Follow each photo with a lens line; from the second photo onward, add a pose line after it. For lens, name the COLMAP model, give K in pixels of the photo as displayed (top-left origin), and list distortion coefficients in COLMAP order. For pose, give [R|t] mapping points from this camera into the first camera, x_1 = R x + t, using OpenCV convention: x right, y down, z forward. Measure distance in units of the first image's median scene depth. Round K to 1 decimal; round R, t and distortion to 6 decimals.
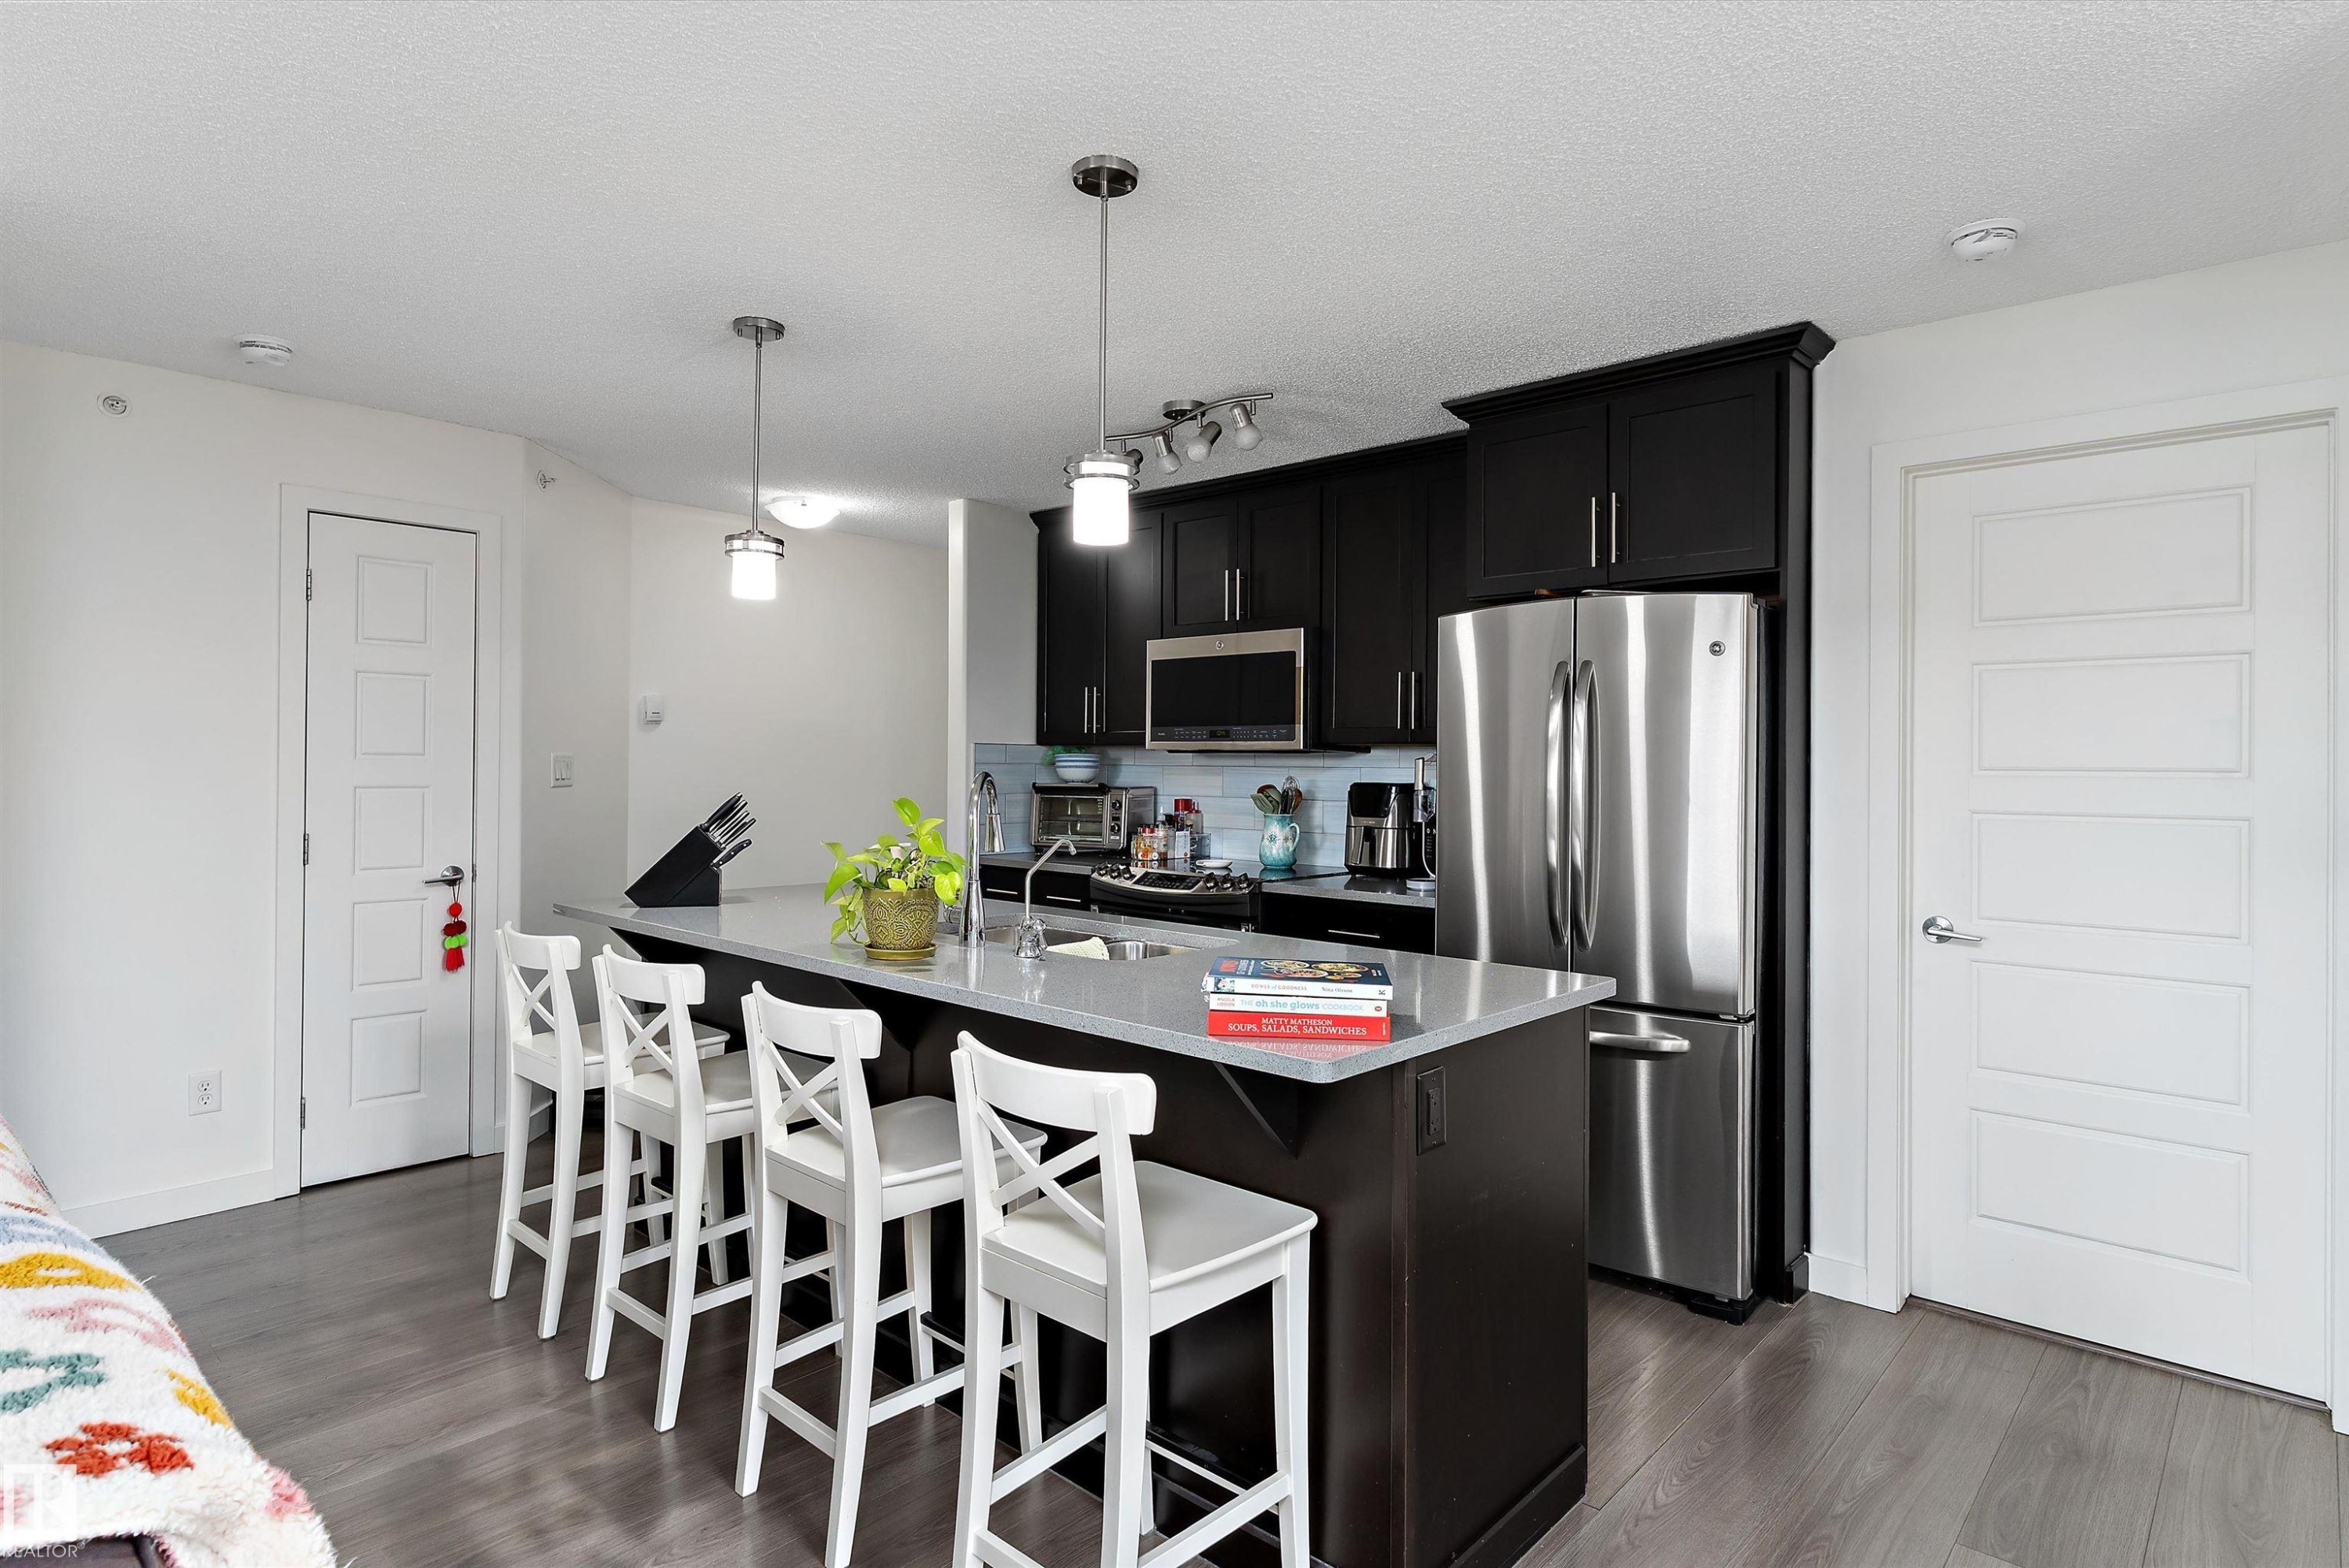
lens RADIAL K [[1258.5, 0, 1160.5], [0, 1258.5, 759.6], [0, 0, 1]] dist [0.001579, -0.000851]
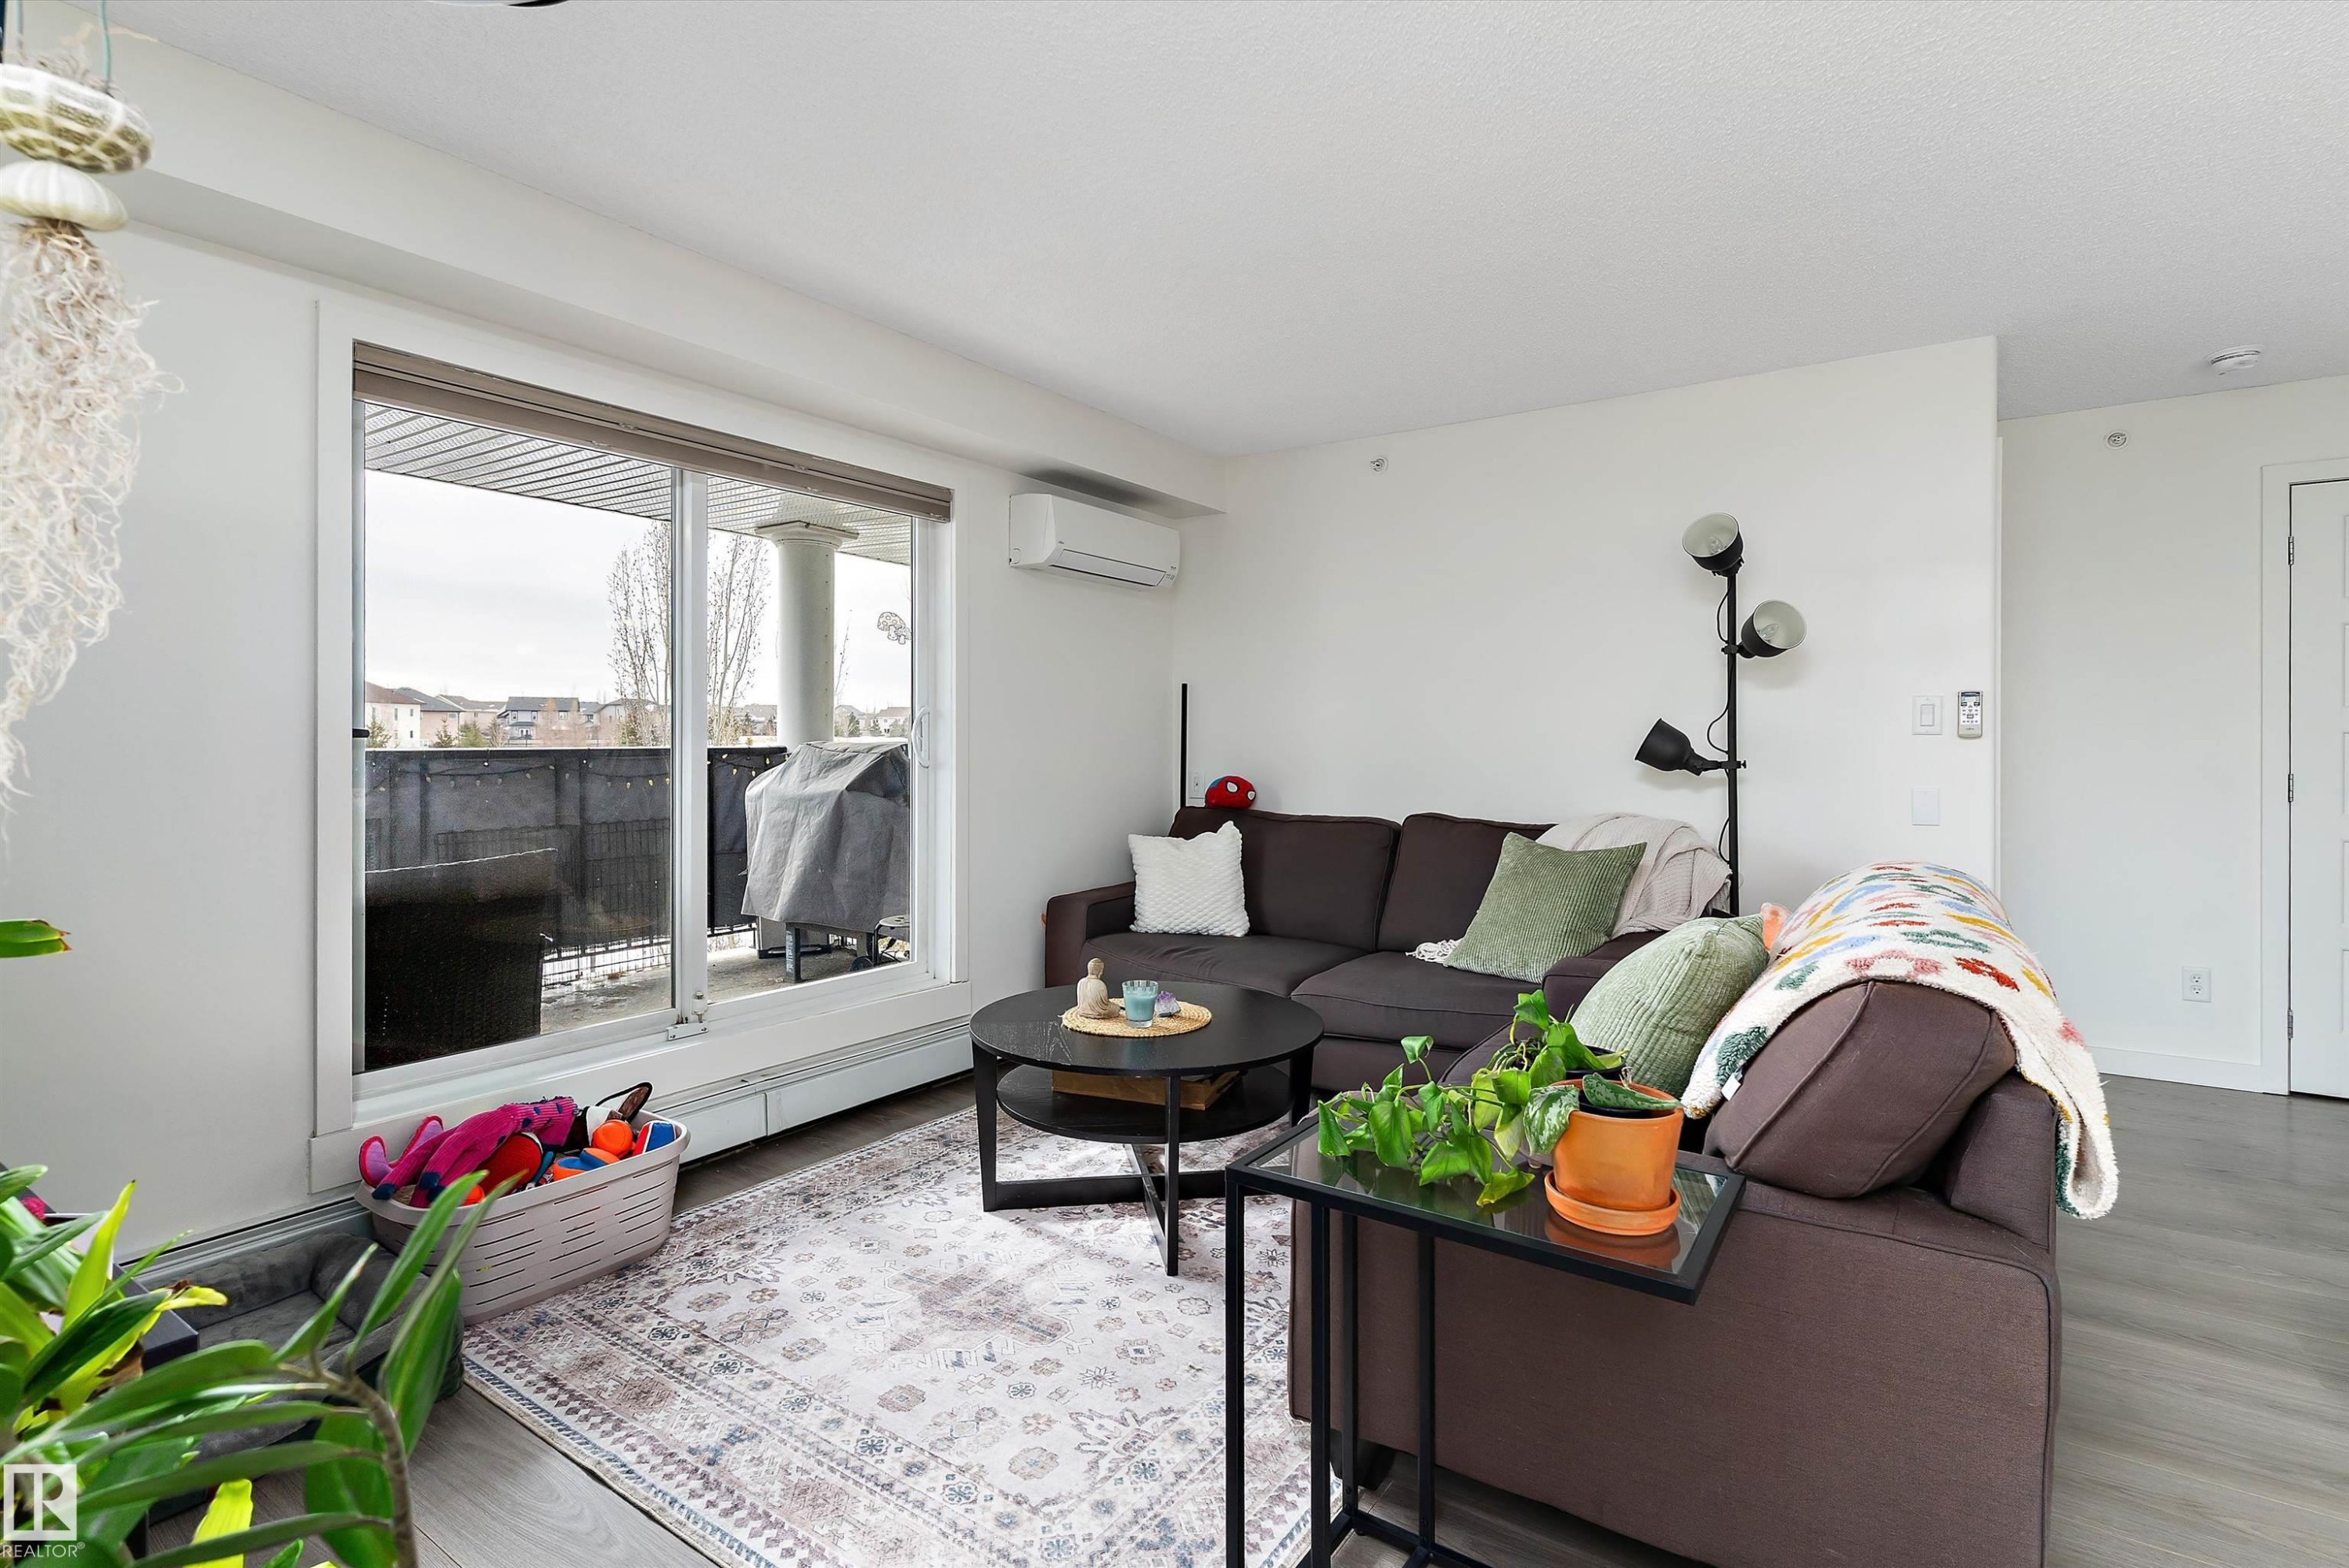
lens RADIAL K [[1126.6, 0, 1182.2], [0, 1126.6, 743.4], [0, 0, 1]] dist [-0.004845, -0.002111]
pose [[0.142699, -0.008942, -0.989726, 0.176880], [0.004178, 0.999956, -0.008432, 0.038794], [0.989757, -0.002932, 0.142730, -0.124396]]
